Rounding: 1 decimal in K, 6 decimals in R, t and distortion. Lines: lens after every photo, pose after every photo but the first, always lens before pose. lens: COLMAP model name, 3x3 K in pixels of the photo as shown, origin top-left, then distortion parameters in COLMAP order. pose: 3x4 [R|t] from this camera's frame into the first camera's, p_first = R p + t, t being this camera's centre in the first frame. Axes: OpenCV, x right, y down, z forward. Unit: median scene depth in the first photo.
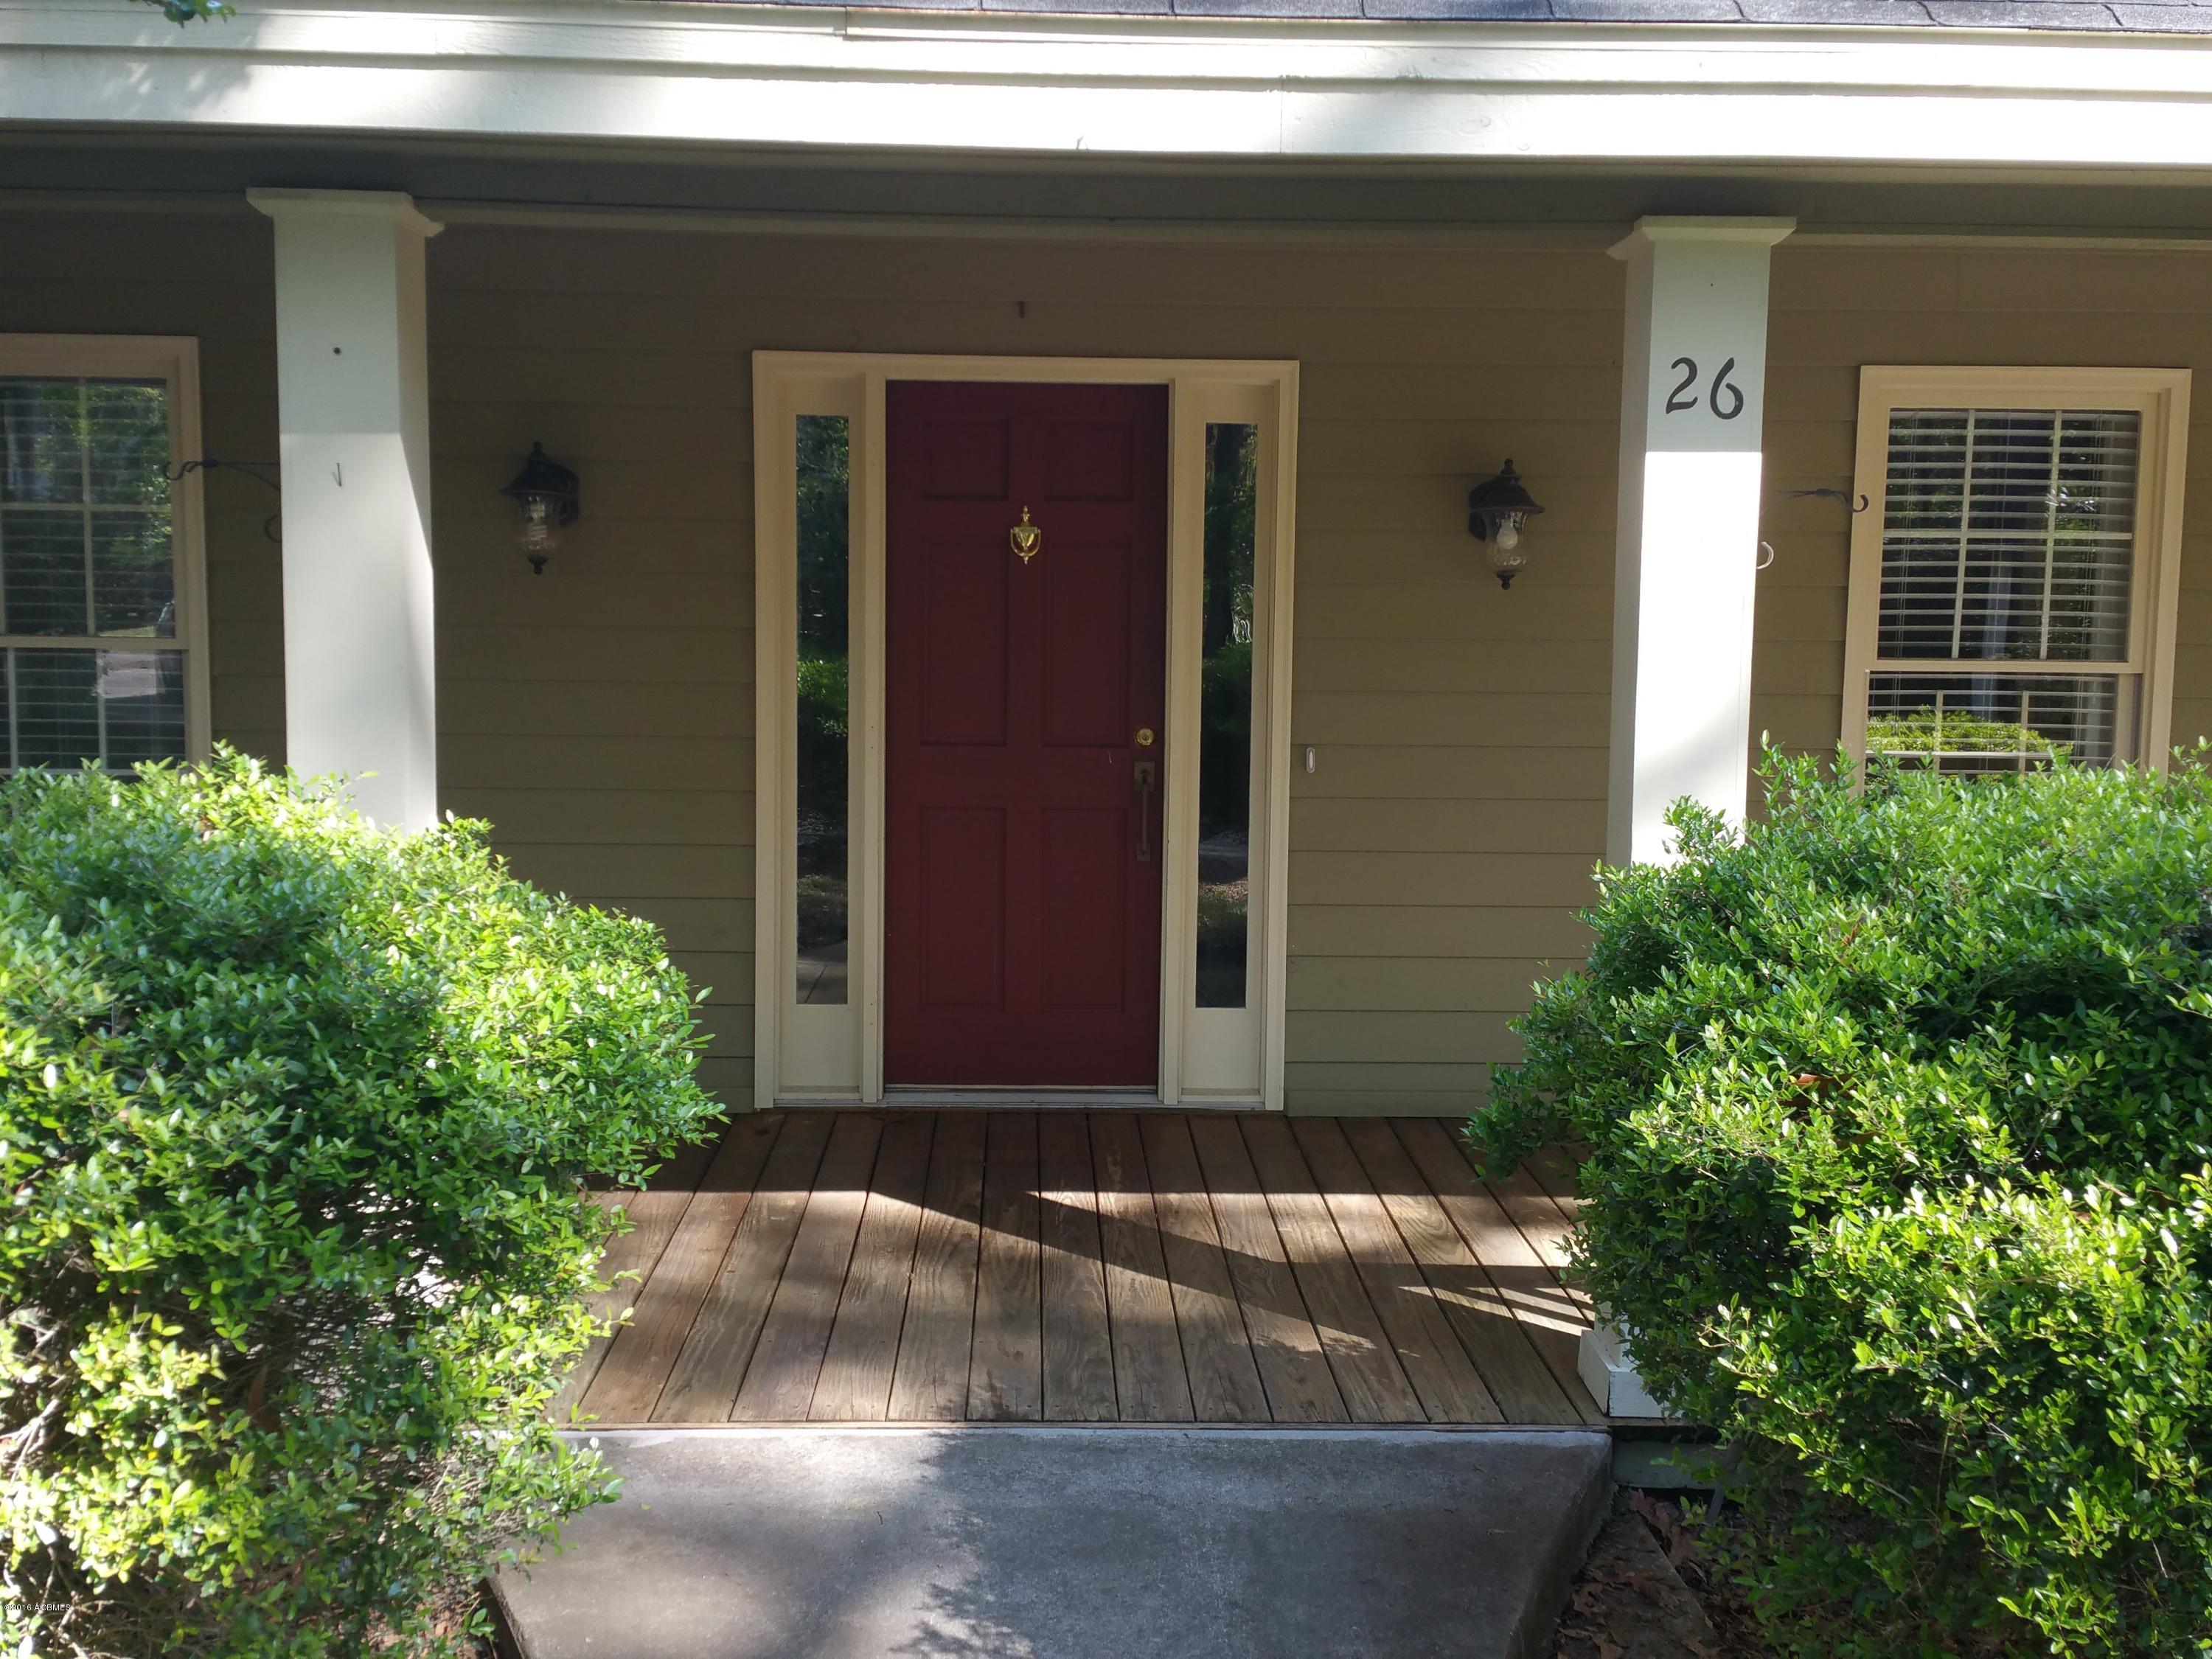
lens RADIAL K [[2392.6, 0, 1102.1], [0, 2392.6, 835.8], [0, 0, 1]] dist [0.105589, 0.000000]
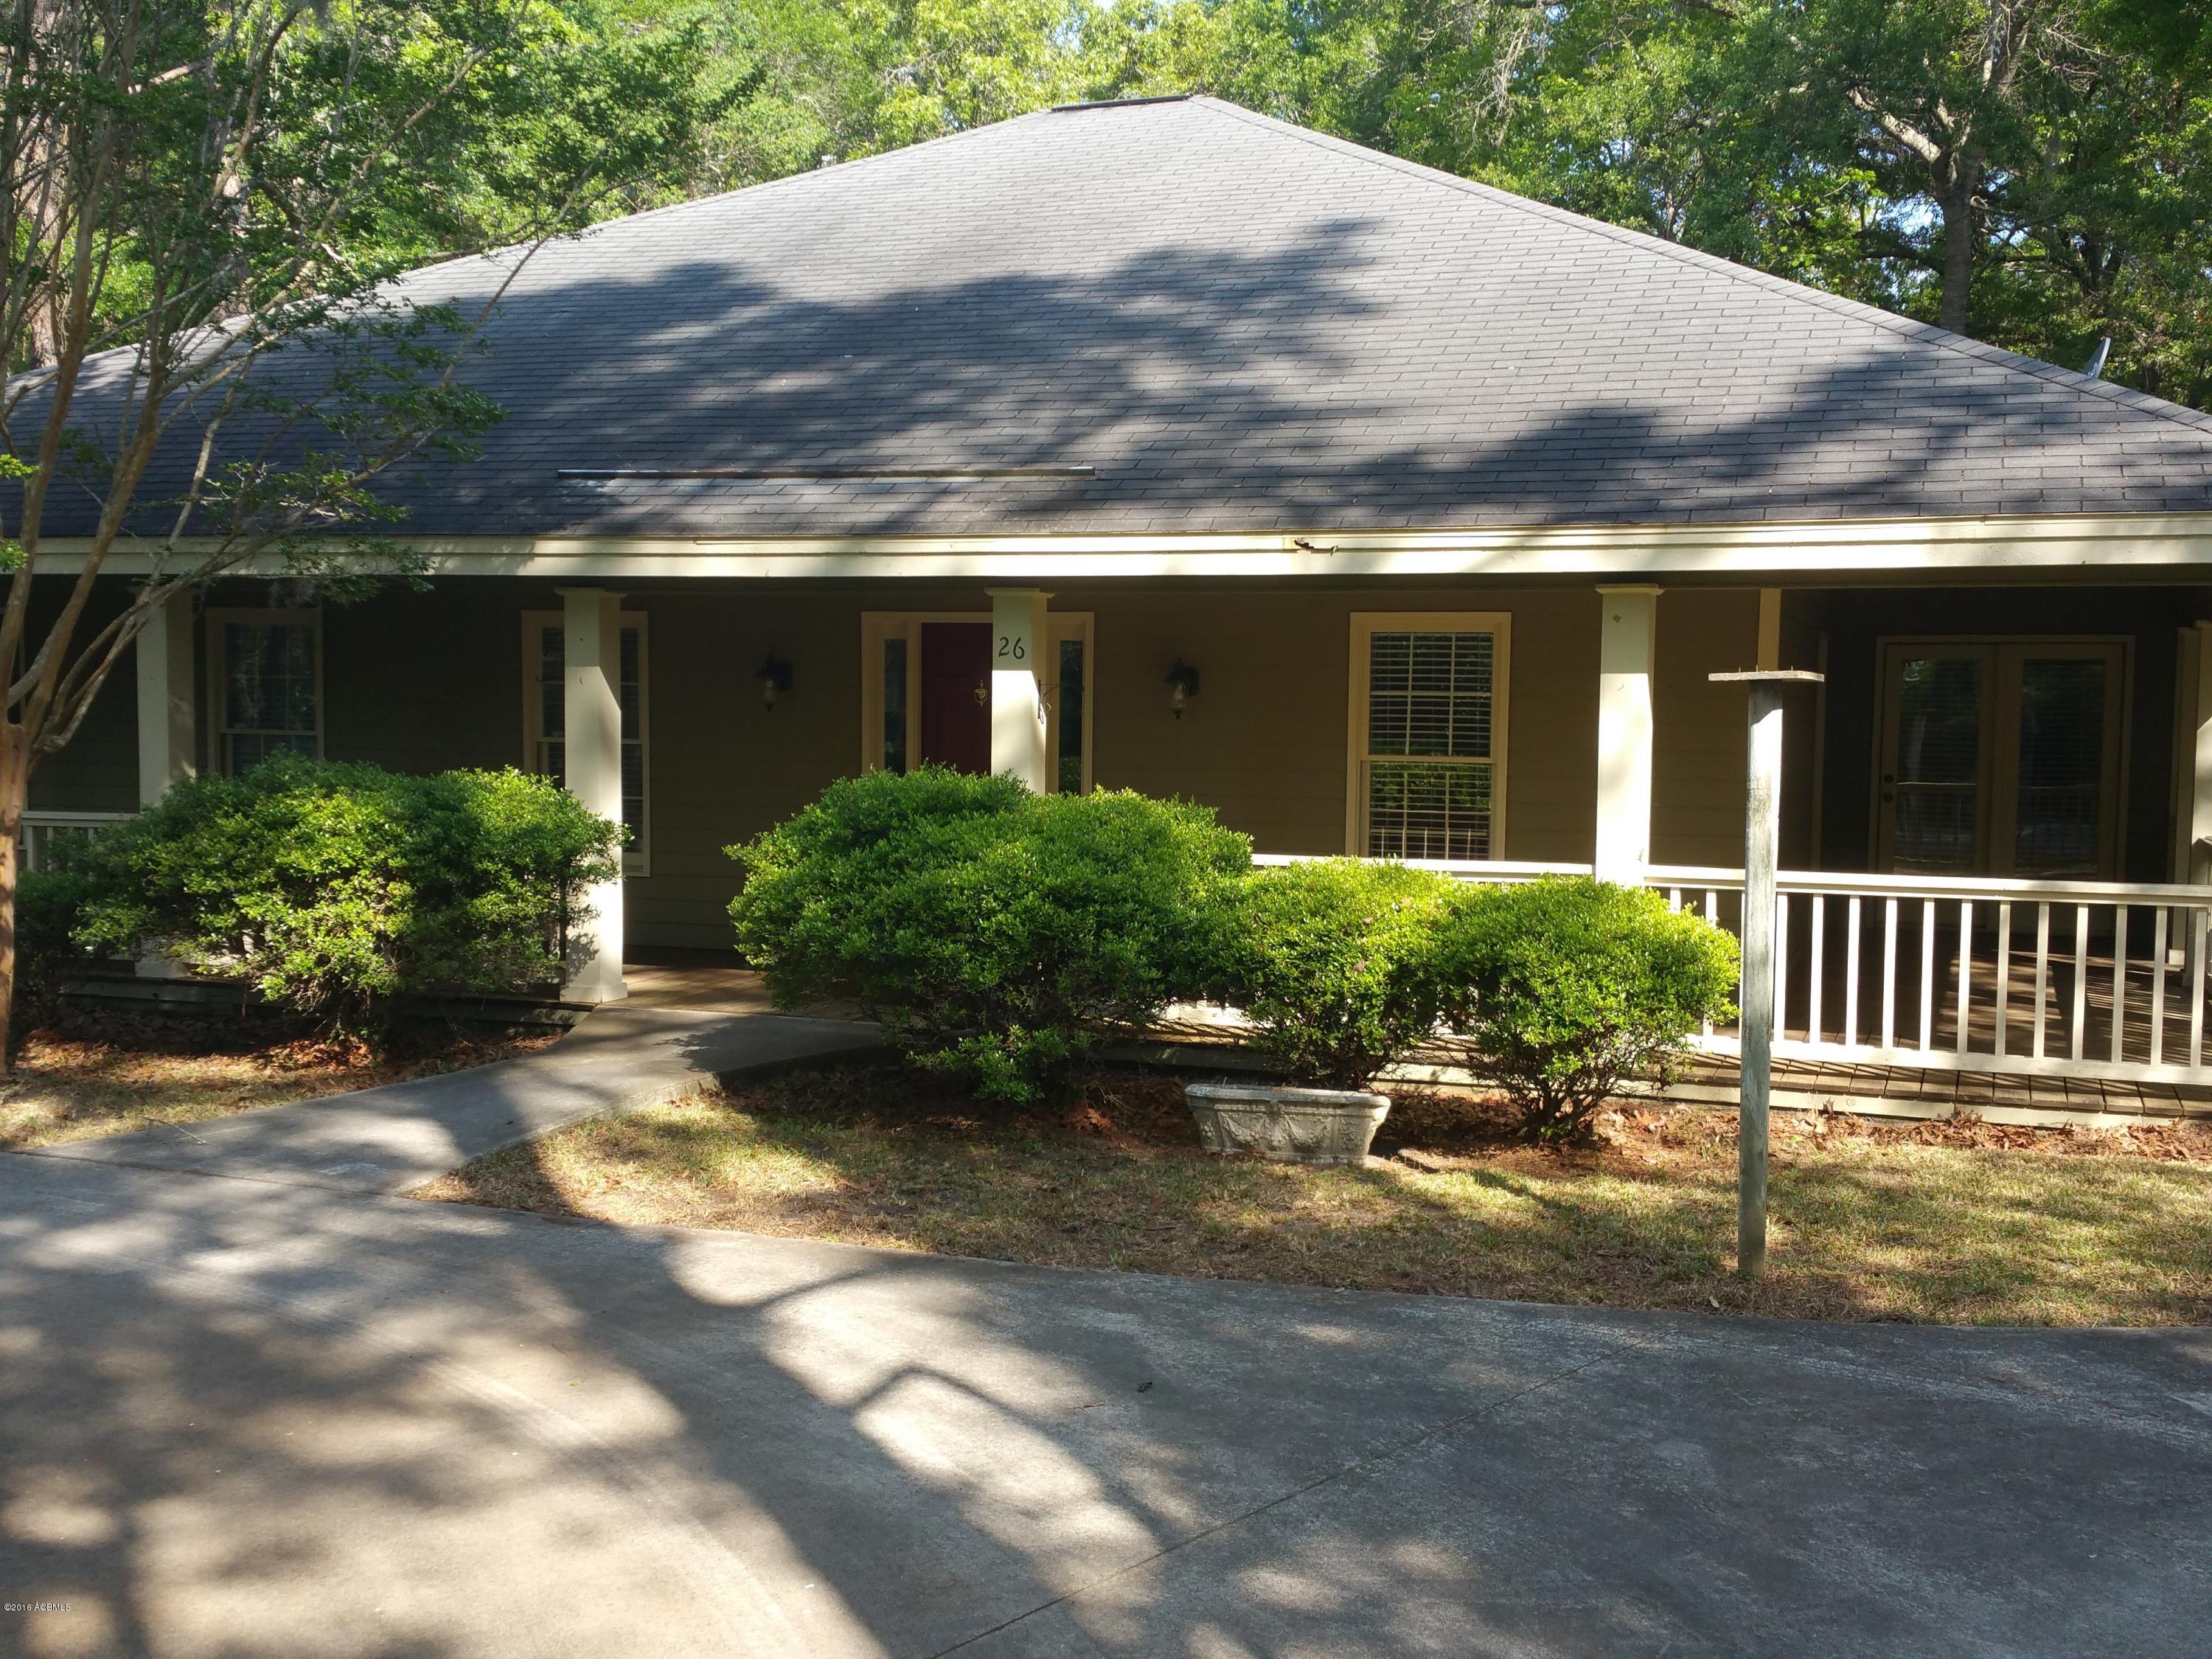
lens RADIAL K [[2392.6, 0, 1107.3], [0, 2392.6, 850.9], [0, 0, 1]] dist [0.105589, 0.000000]
pose [[0.932013, 0.021780, -0.361770, 0.852829], [-0.037899, 0.998577, -0.037522, 0.091009], [0.360438, 0.048682, 0.931512, -0.943067]]
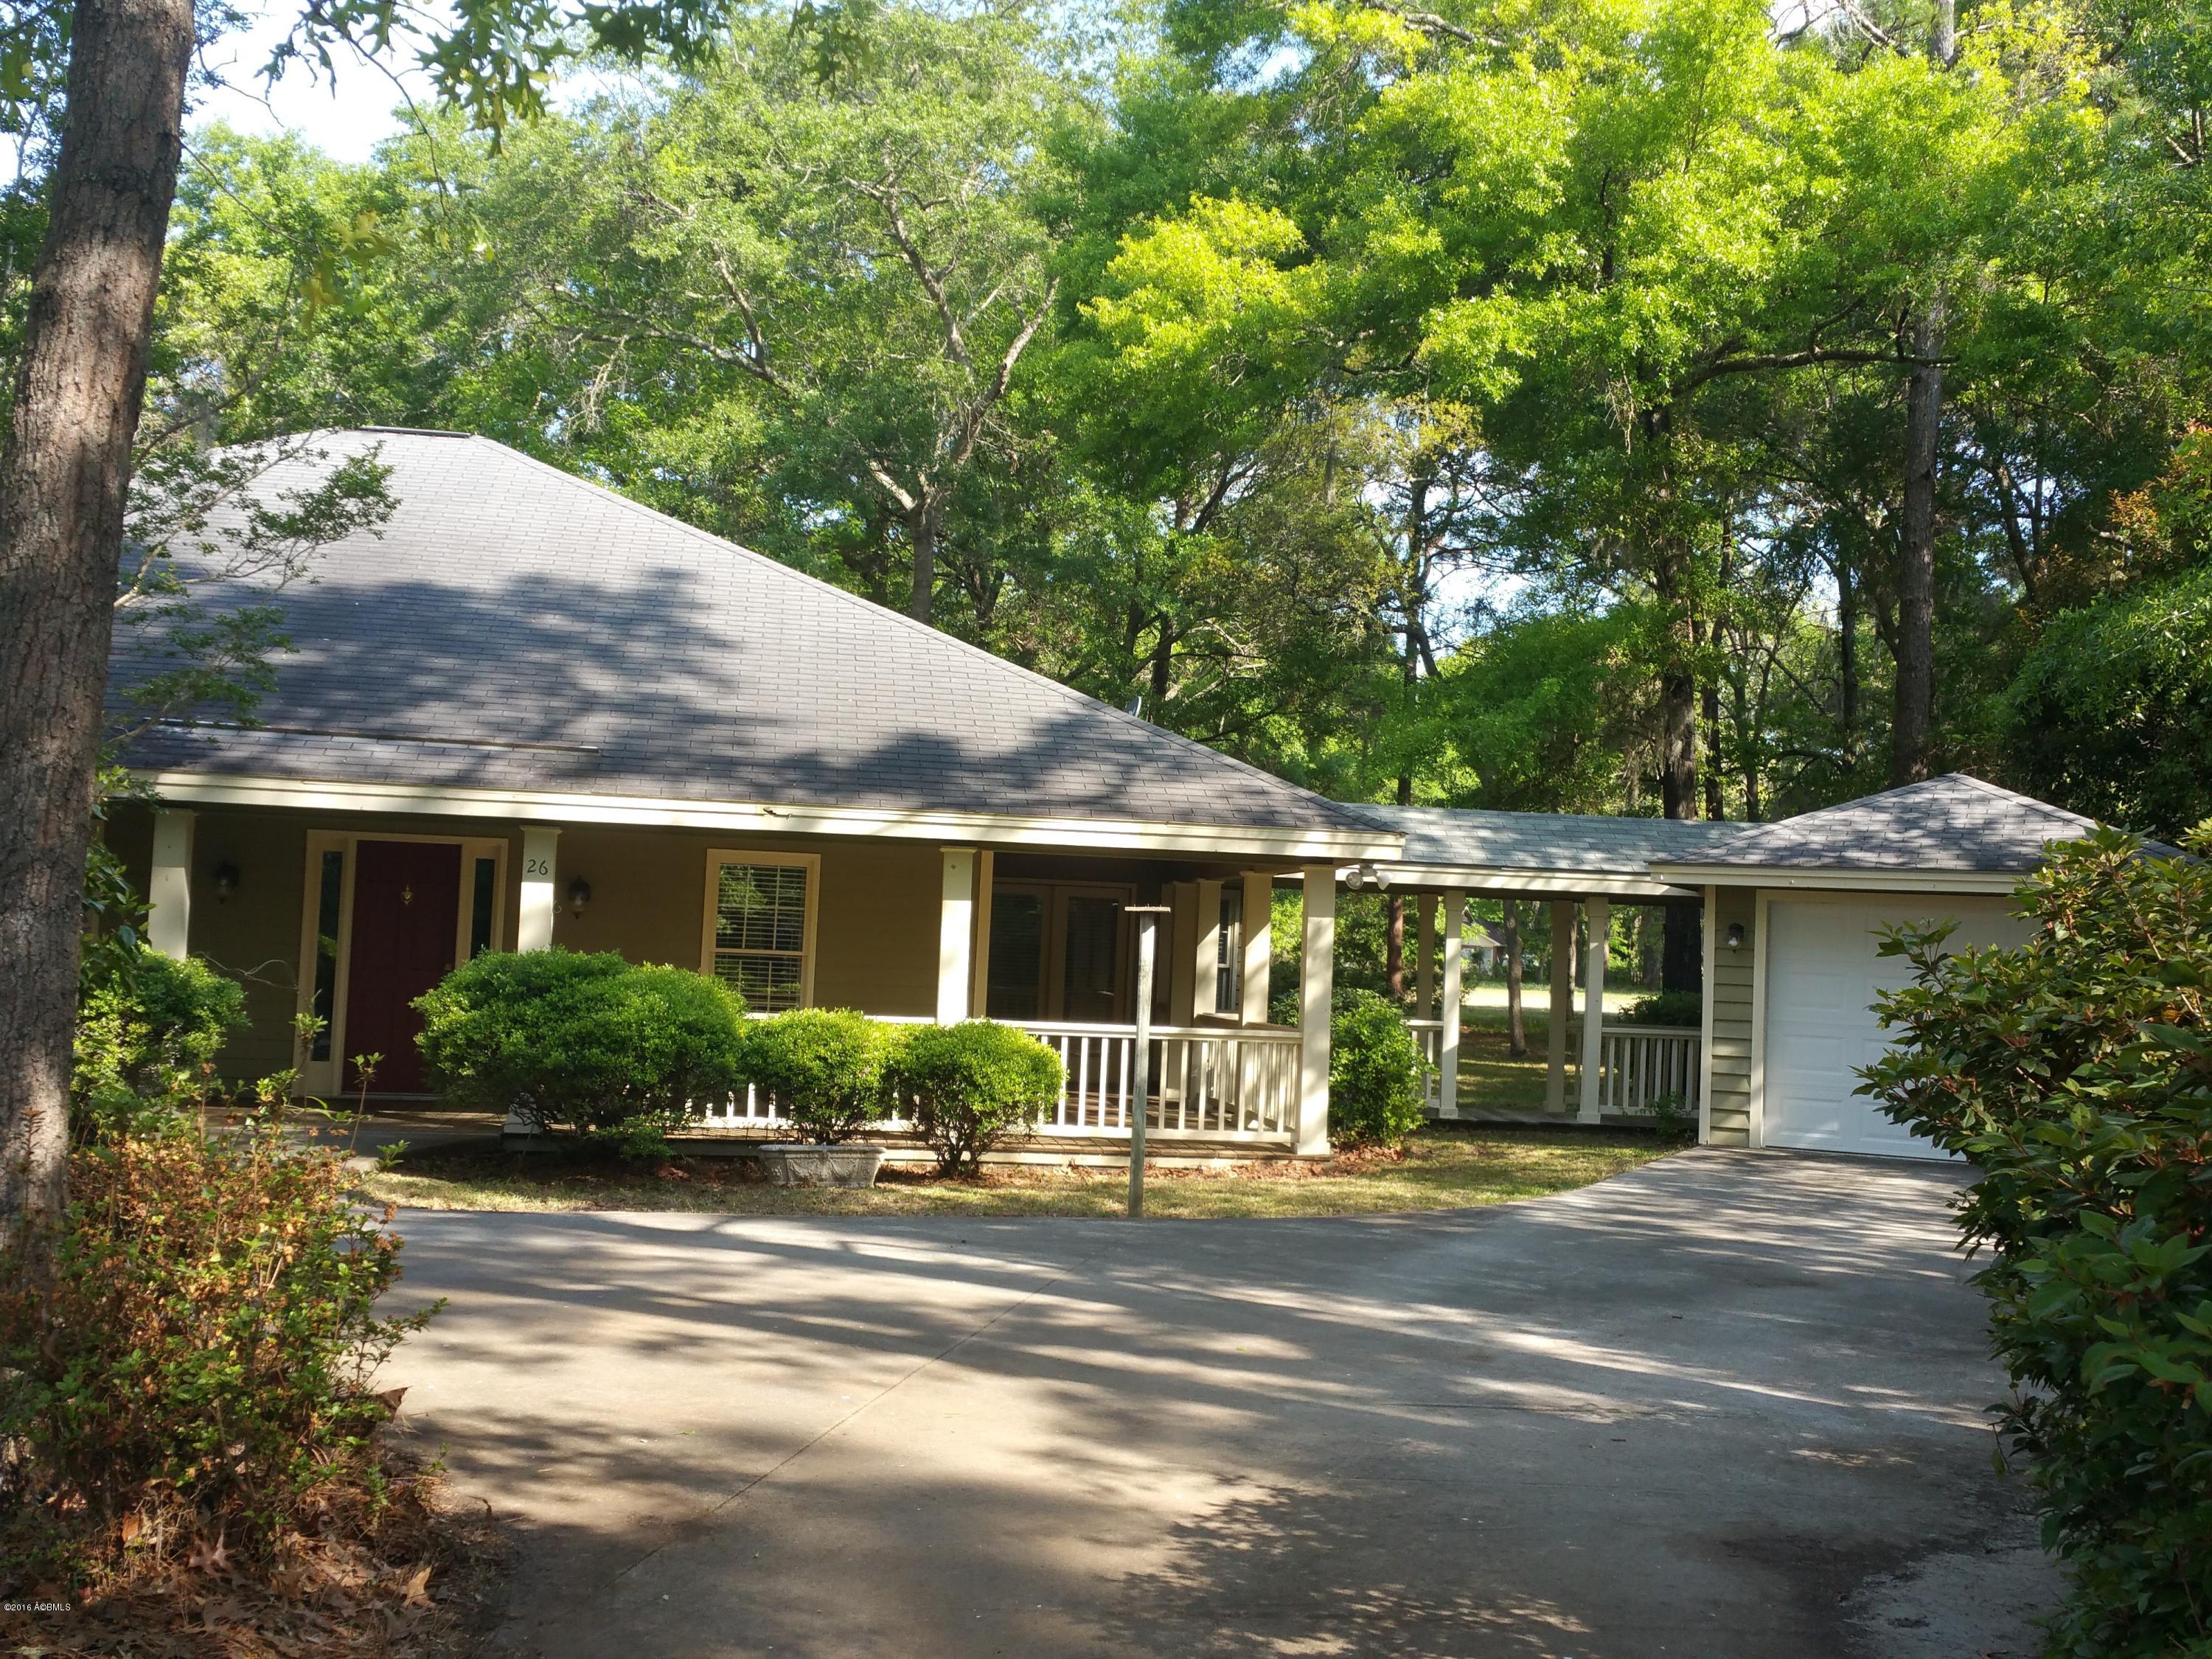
lens RADIAL K [[2392.6, 0, 1109.7], [0, 2392.6, 842.3], [0, 0, 1]] dist [0.105589, 0.000000]
pose [[0.993156, 0.034619, 0.111550, 0.473422], [-0.018484, 0.989615, -0.142551, 0.203235], [-0.115327, 0.139514, 0.983481, -1.902693]]
